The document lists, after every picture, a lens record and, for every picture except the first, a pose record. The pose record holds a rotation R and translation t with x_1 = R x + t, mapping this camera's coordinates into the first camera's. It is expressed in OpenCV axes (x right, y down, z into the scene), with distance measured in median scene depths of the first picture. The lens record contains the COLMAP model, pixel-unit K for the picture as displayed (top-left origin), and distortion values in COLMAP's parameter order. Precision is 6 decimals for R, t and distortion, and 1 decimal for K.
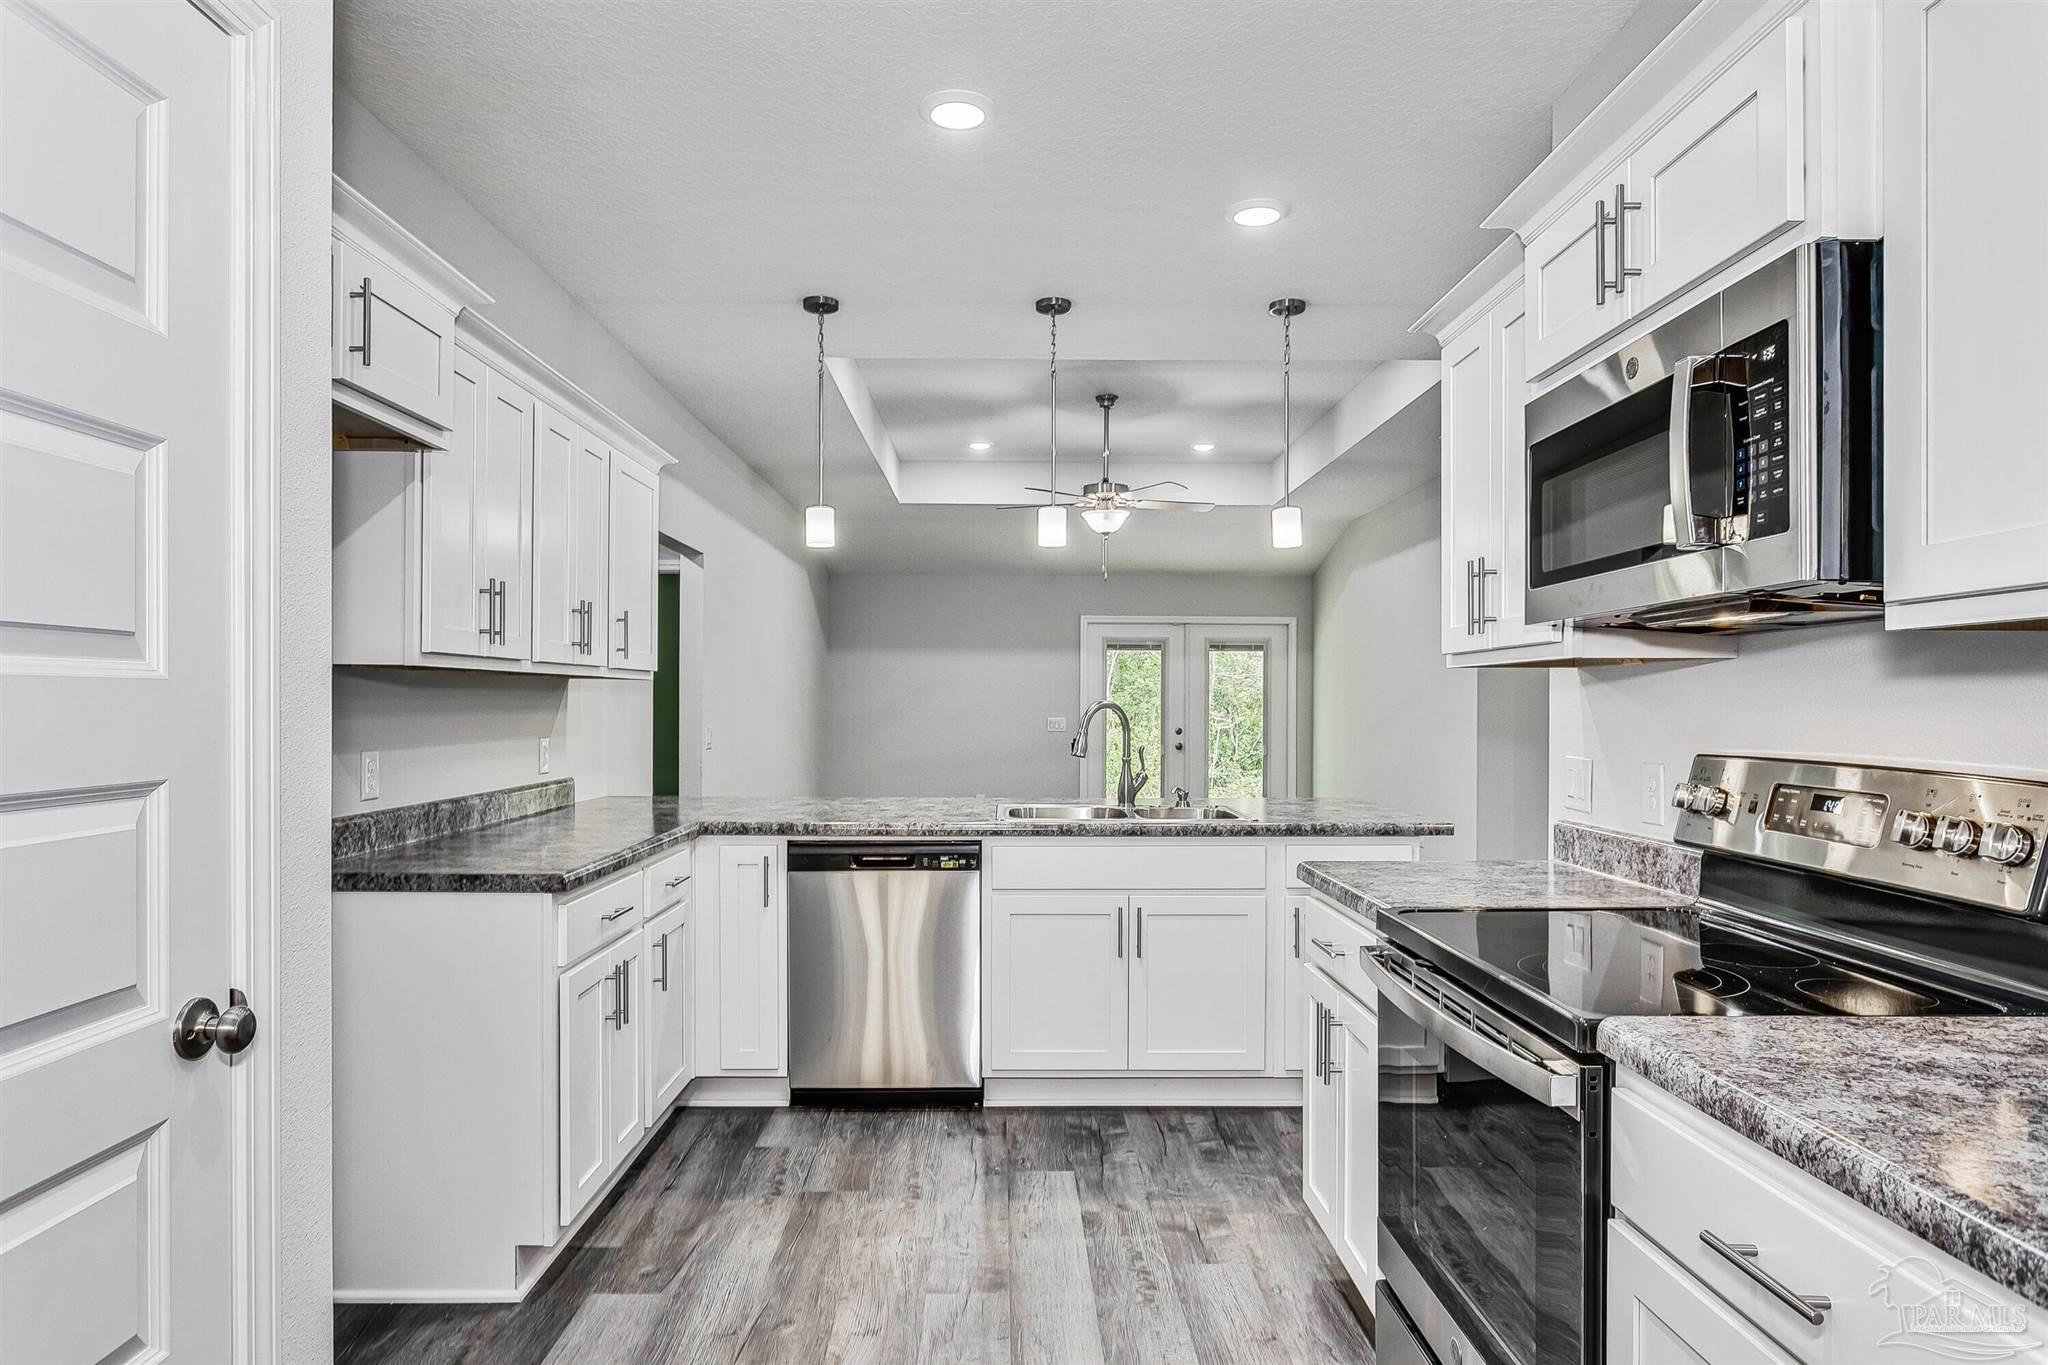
lens RADIAL K [[1242.5, 0, 1021.5], [0, 1242.5, 690.5], [0, 0, 1]] dist [-0.015436, 0.001811]
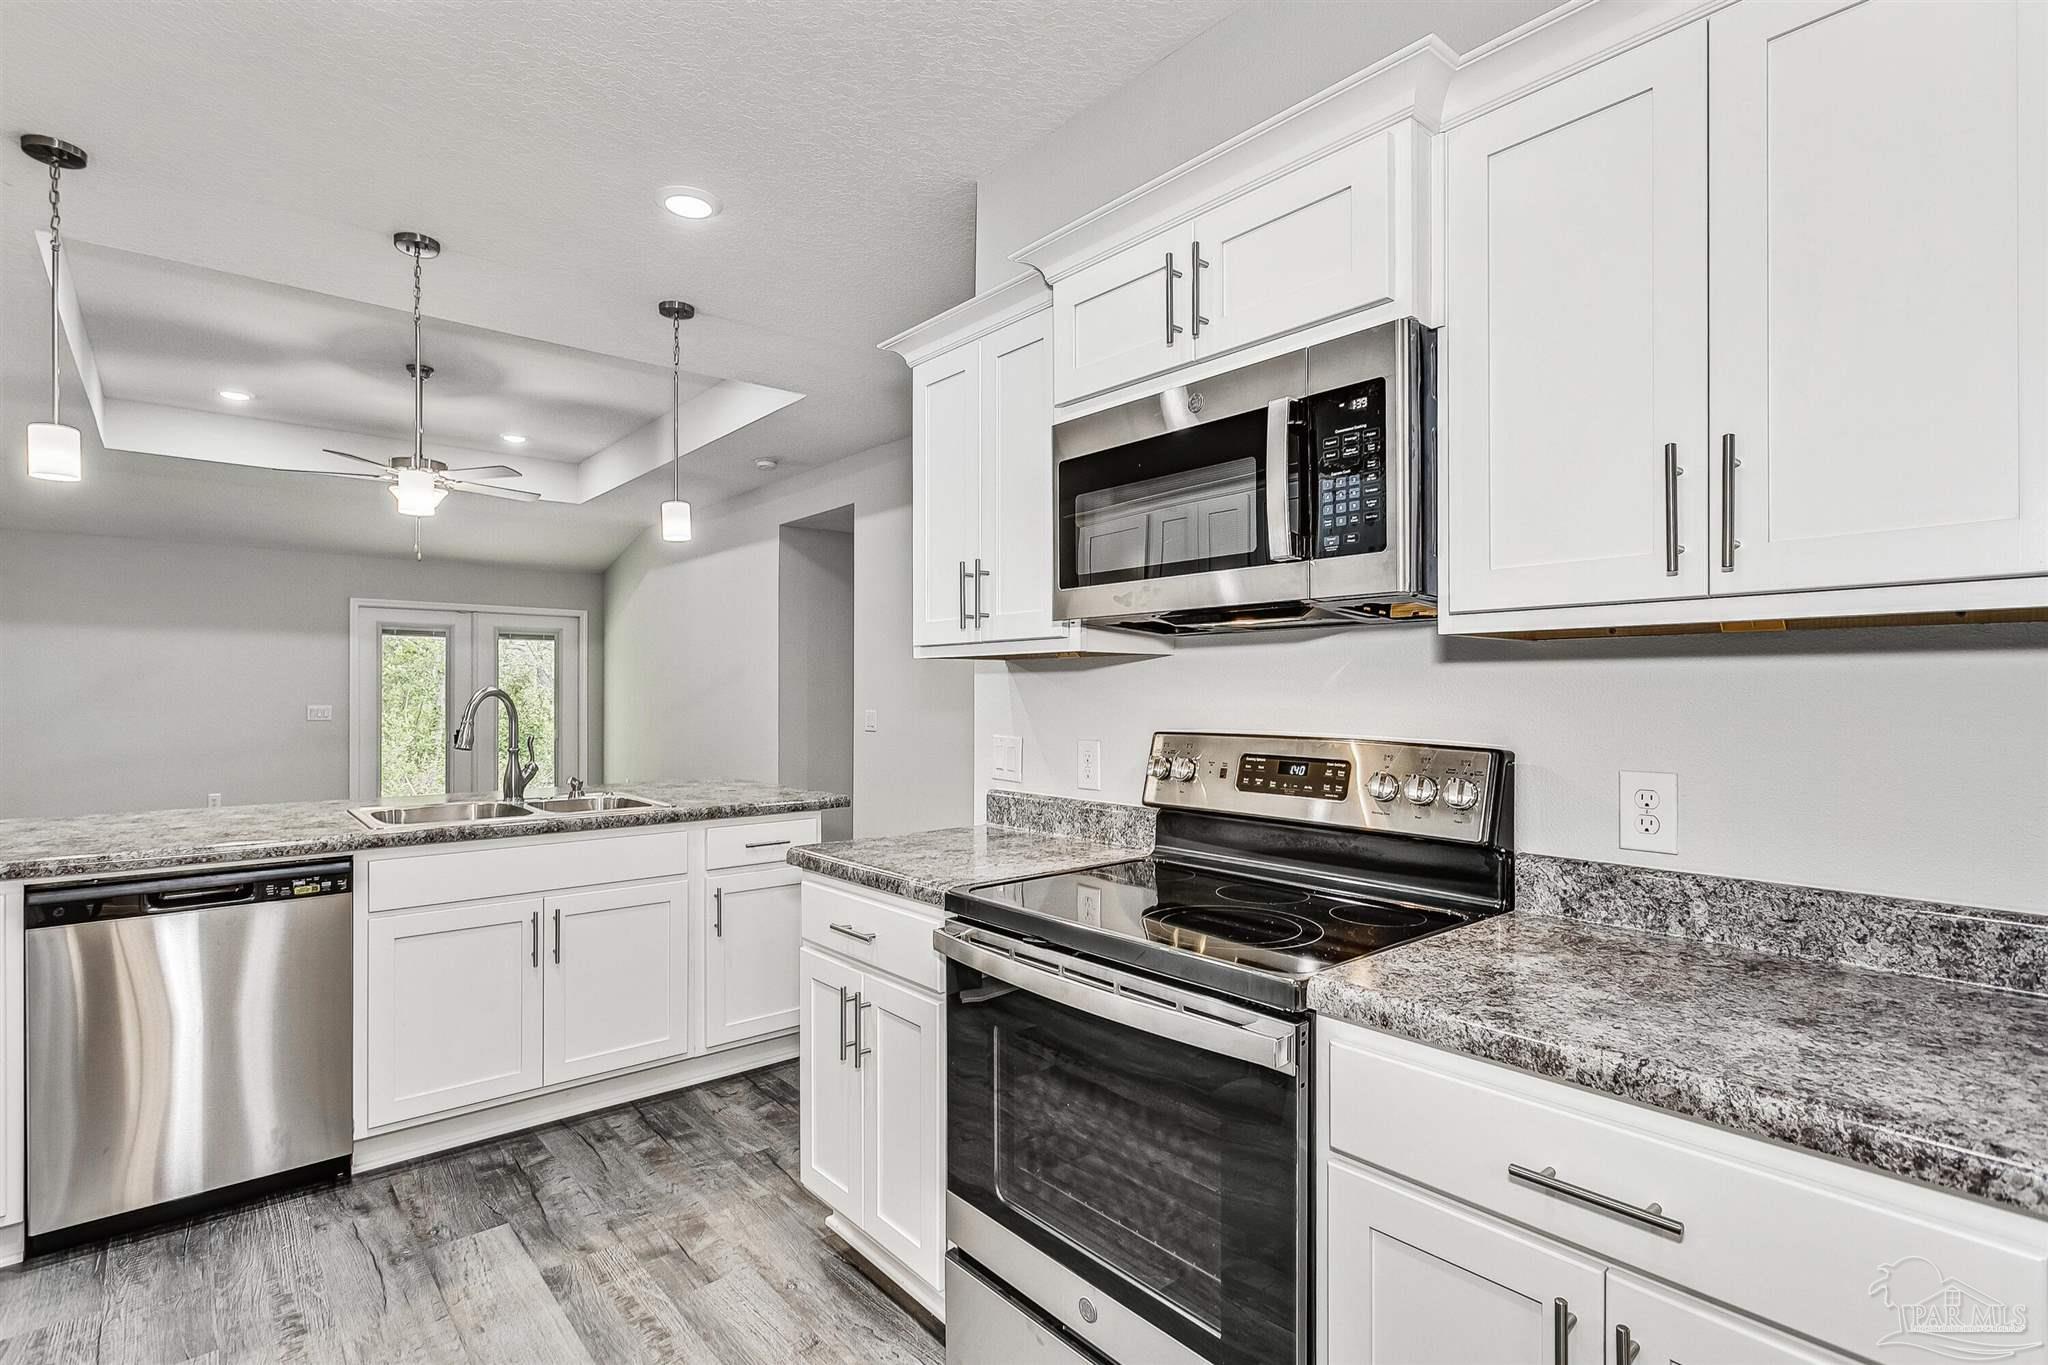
lens RADIAL K [[997.7, 0, 1024.0], [0, 997.7, 682.5], [0, 0, 1]] dist [-0.000111, 0.000177]
pose [[0.761988, 0.004054, 0.647578, -0.140208], [-0.006255, 0.999980, 0.001100, 0.001458], [-0.647561, -0.004889, 0.761998, 0.229028]]
